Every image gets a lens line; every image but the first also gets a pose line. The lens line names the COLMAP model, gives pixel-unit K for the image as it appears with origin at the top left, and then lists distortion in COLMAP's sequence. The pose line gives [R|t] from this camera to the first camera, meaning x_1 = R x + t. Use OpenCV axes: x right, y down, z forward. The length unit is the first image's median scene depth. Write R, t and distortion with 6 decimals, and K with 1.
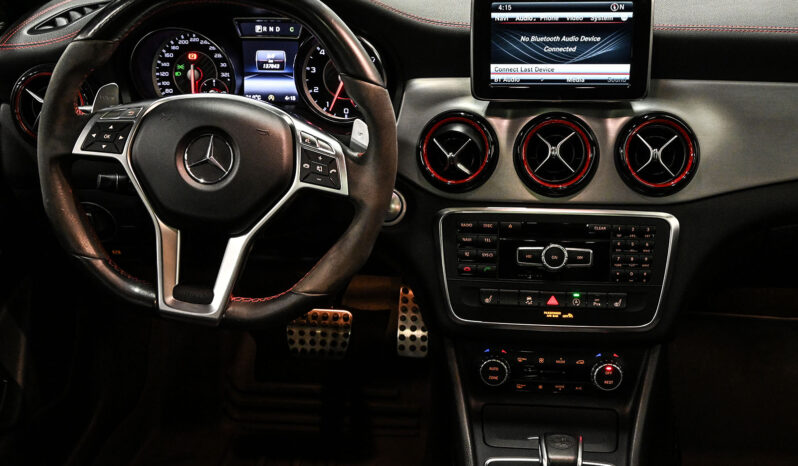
lens RADIAL K [[1090.2, 0, 403.7], [0, 1090.2, 232.0], [0, 0, 1]] dist [0.040741, 0.000000]
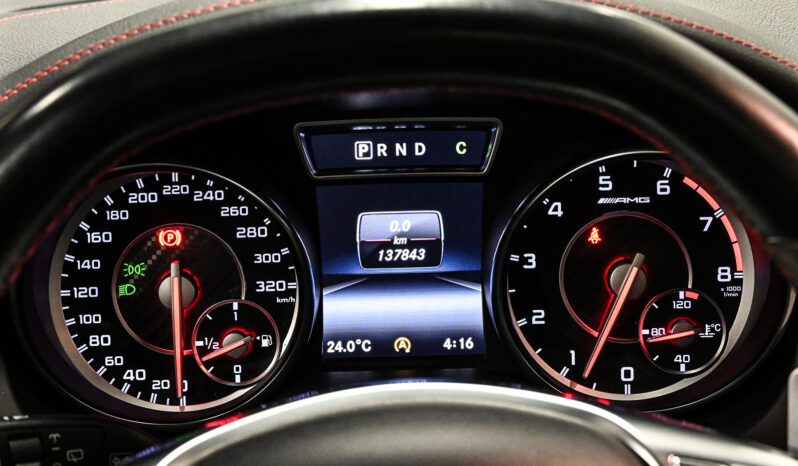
lens RADIAL K [[1778.2, 0, 399.0], [0, 1778.2, 232.5], [0, 0, 1]] dist [0.022741, 0.000000]
pose [[0.991702, -0.044379, 0.120658, -0.189828], [0.058697, 0.991297, -0.117833, -0.092877], [-0.114379, 0.123938, 0.985676, 0.444923]]
